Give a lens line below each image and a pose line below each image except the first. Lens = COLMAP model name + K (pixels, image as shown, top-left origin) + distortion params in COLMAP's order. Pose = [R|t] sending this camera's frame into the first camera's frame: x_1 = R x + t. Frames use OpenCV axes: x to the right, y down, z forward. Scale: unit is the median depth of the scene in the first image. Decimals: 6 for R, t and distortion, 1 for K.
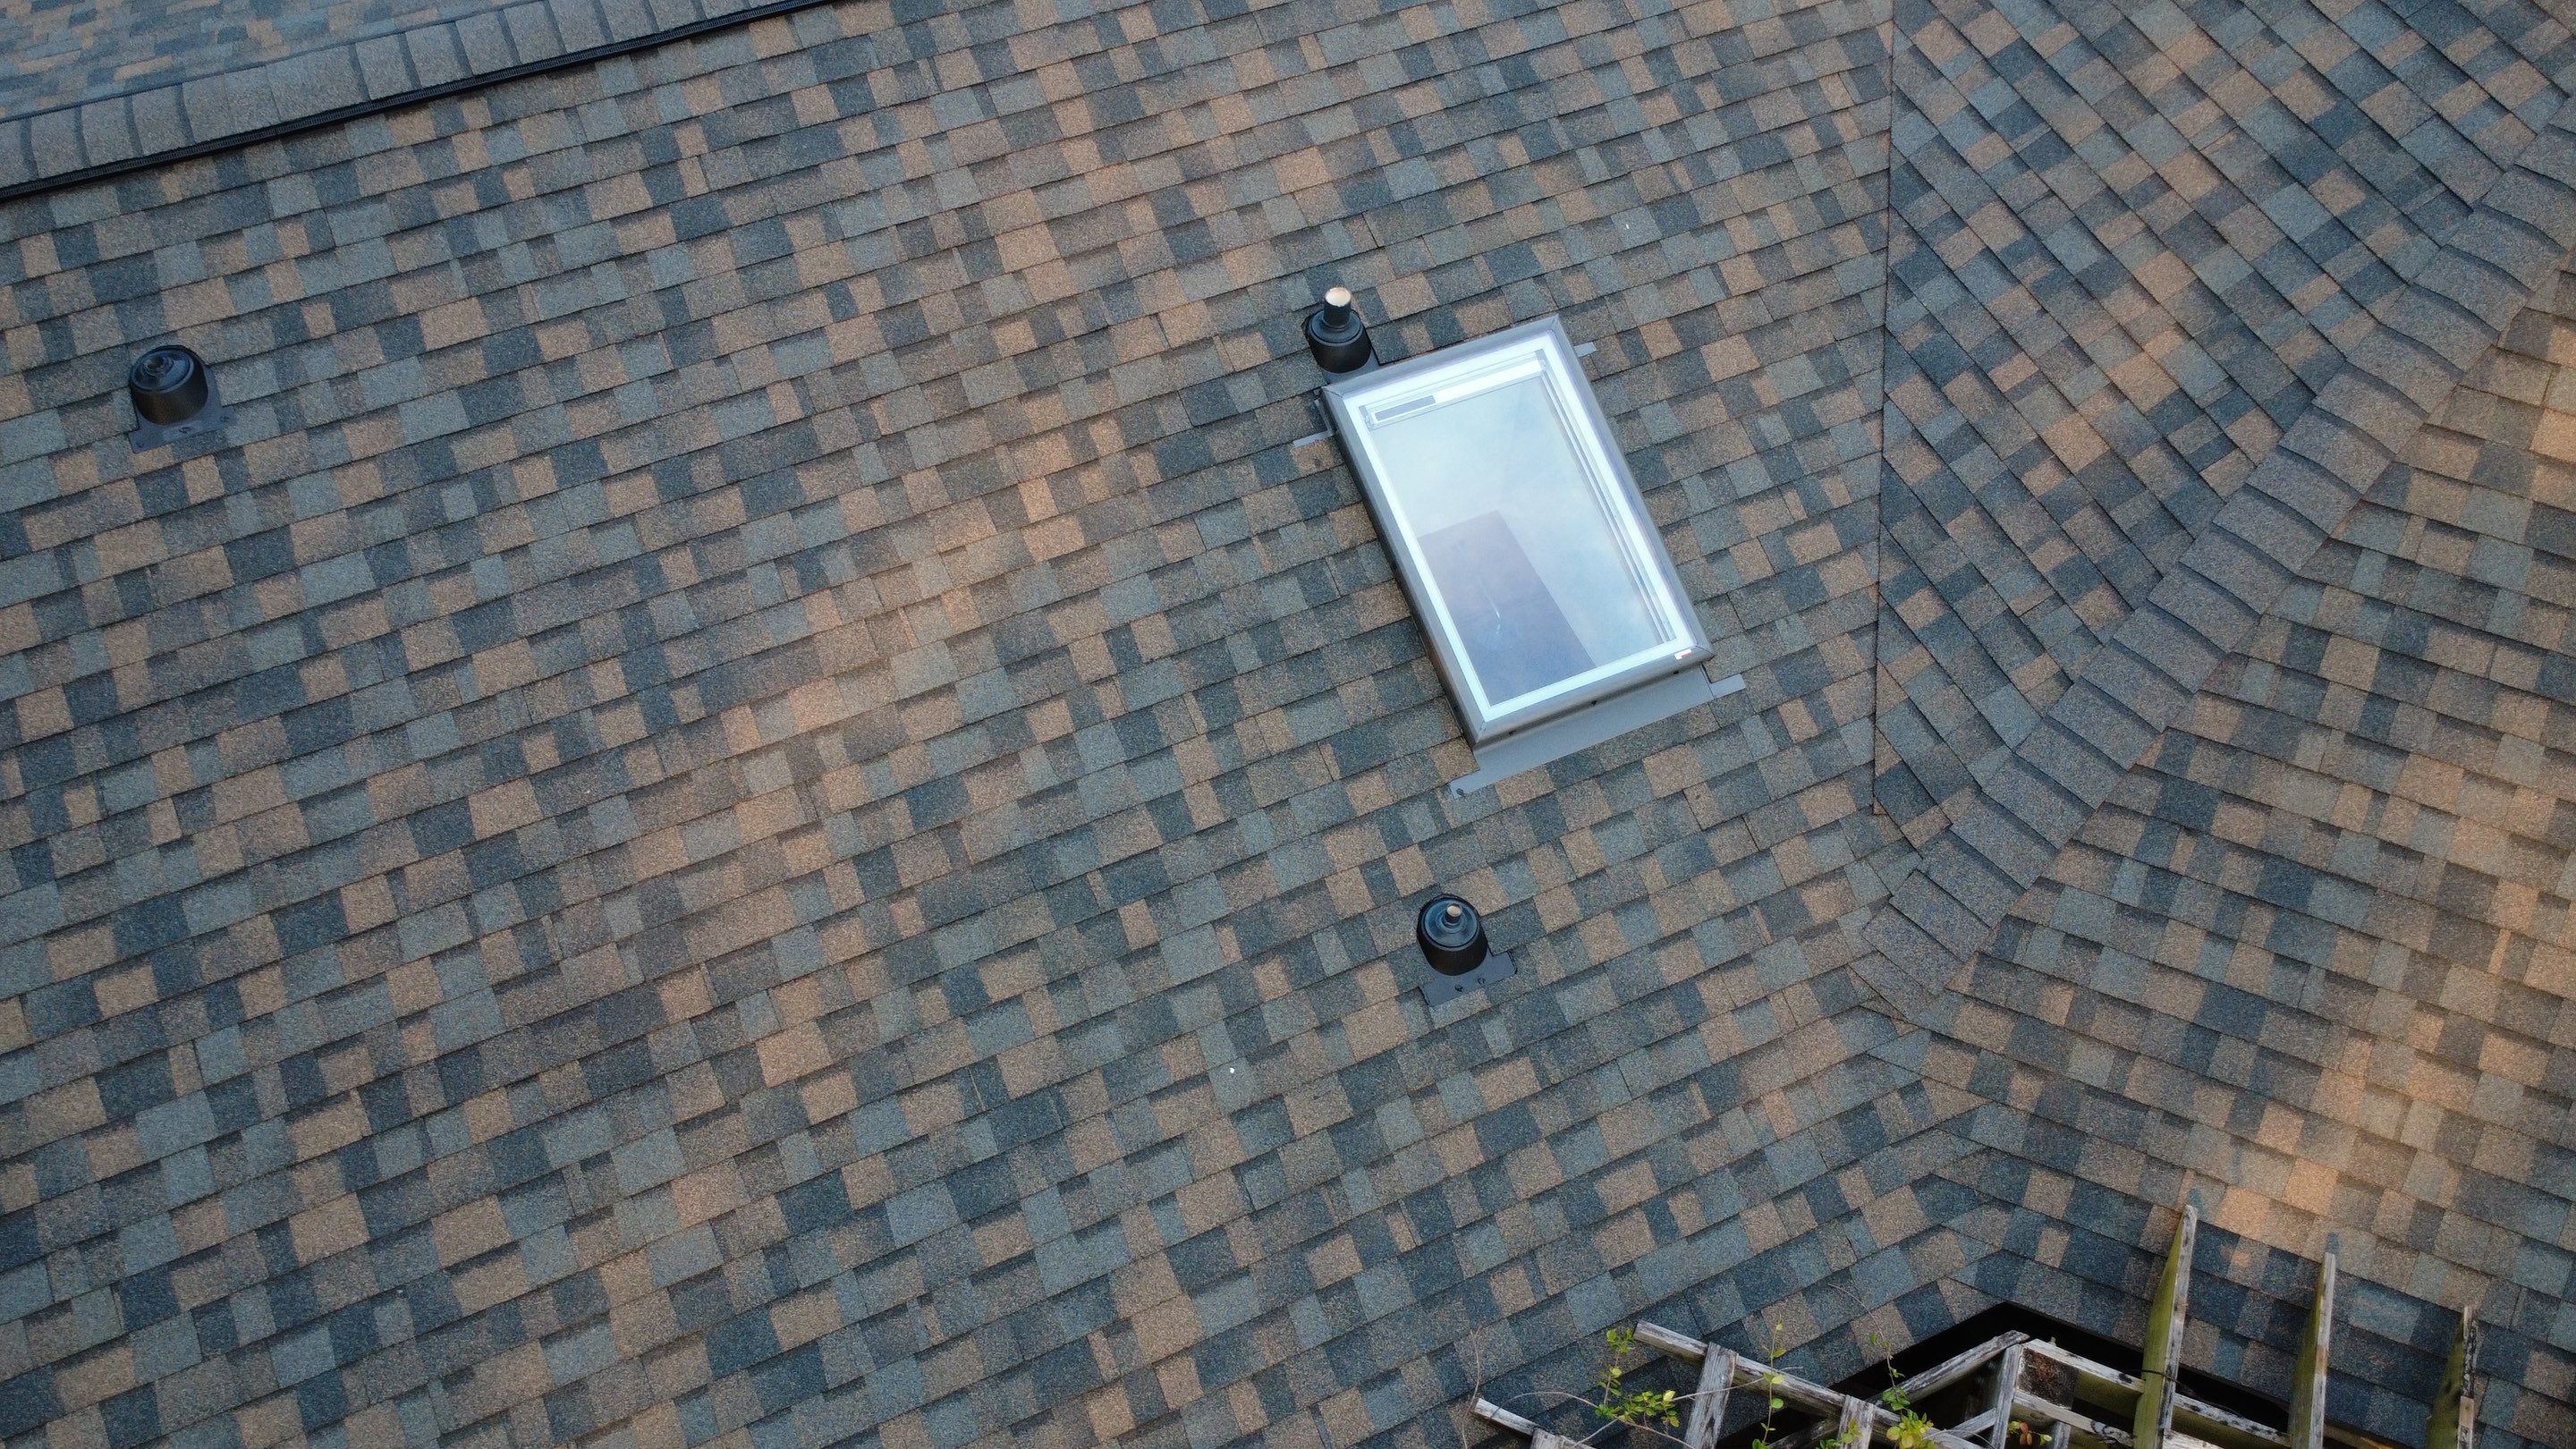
lens RADIAL K [[1925.3, 0, 1291.0], [0, 1925.3, 723.8], [0, 0, 1]] dist [0.007779, 0.000434]
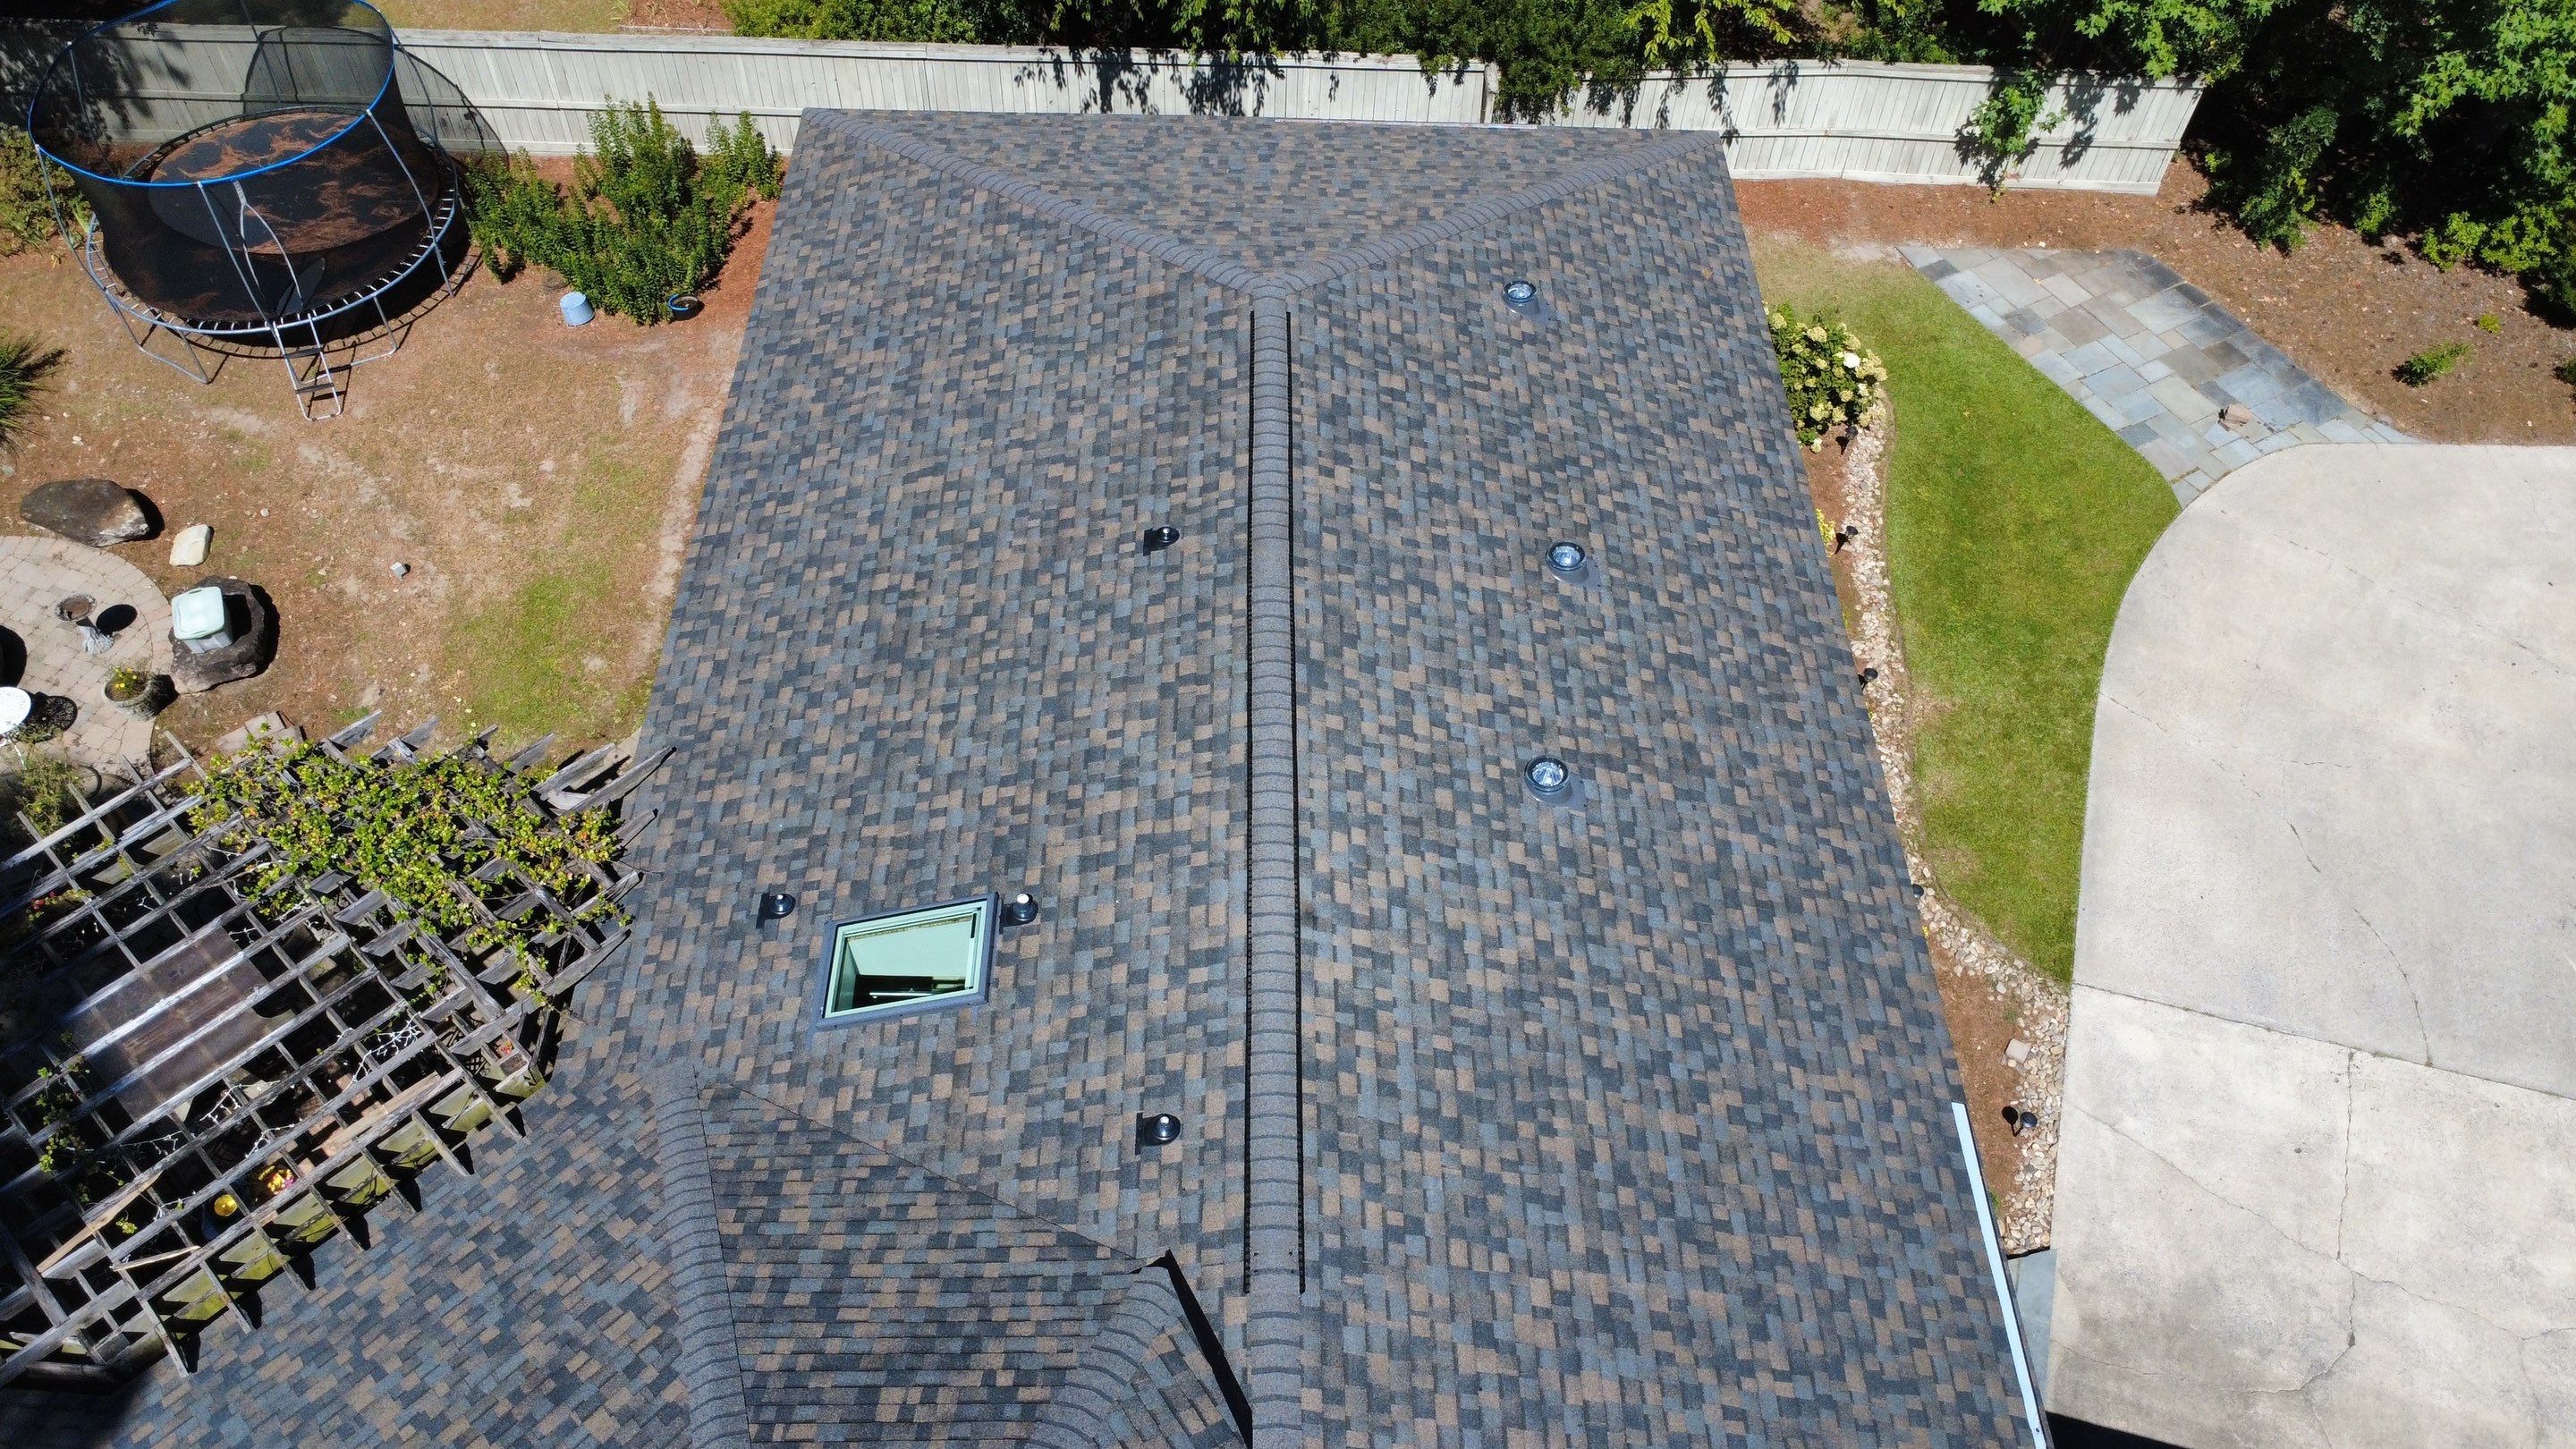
lens RADIAL K [[1925.3, 0, 1289.9], [0, 1925.3, 727.6], [0, 0, 1]] dist [0.007779, 0.000434]
pose [[-0.392480, 0.688162, -0.610239, 1.155394], [-0.799065, 0.073439, 0.596742, -1.865116], [0.455471, 0.721831, 0.521063, -0.134277]]
